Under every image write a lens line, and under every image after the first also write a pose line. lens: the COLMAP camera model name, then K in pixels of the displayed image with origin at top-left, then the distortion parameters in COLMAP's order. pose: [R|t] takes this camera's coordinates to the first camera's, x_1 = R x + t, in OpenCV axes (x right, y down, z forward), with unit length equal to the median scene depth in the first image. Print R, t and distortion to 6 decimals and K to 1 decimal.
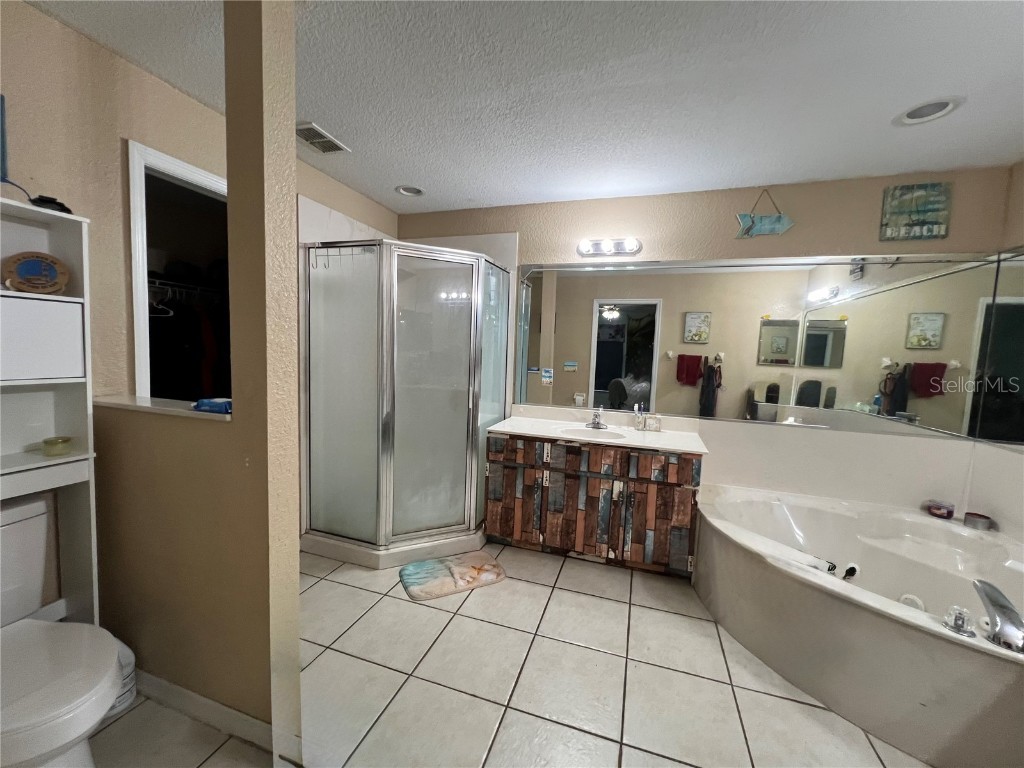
lens RADIAL K [[409.0, 0, 507.8], [0, 409.0, 382.8], [0, 0, 1]] dist [-0.000840, -0.000134]
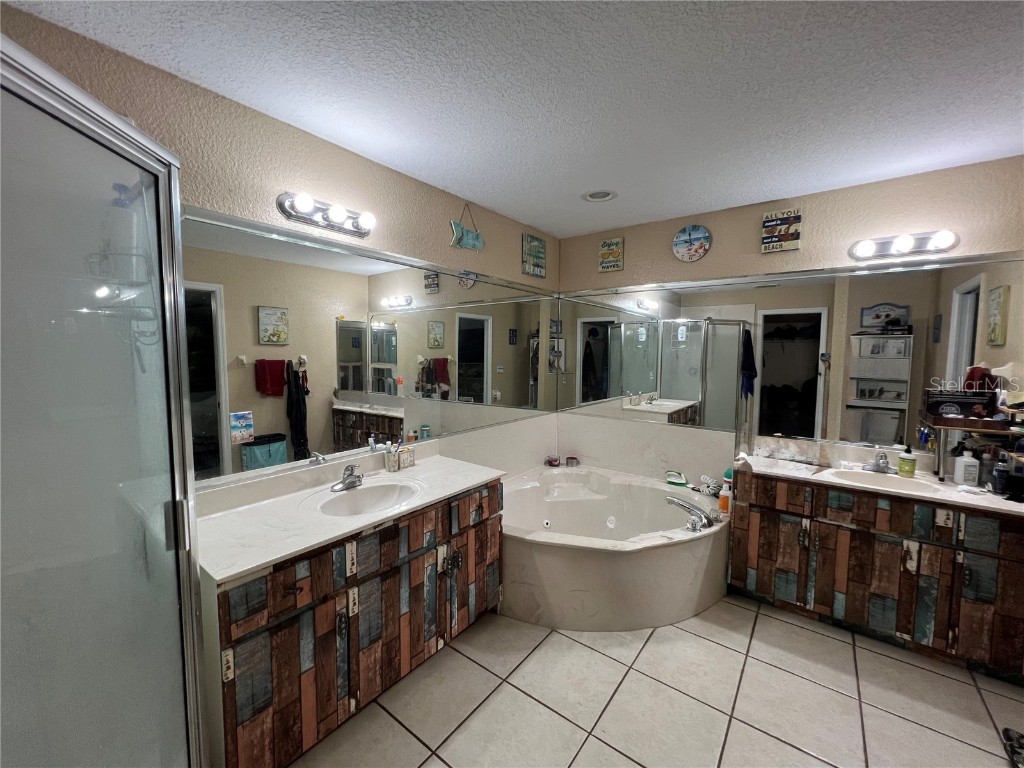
lens RADIAL K [[409.0, 0, 510.1], [0, 409.0, 386.1], [0, 0, 1]] dist [-0.000840, -0.000134]
pose [[0.323419, -0.112080, 0.939595, -0.356110], [0.080752, 0.992607, 0.090608, -0.108216], [-0.942804, 0.046570, 0.330078, 0.602960]]
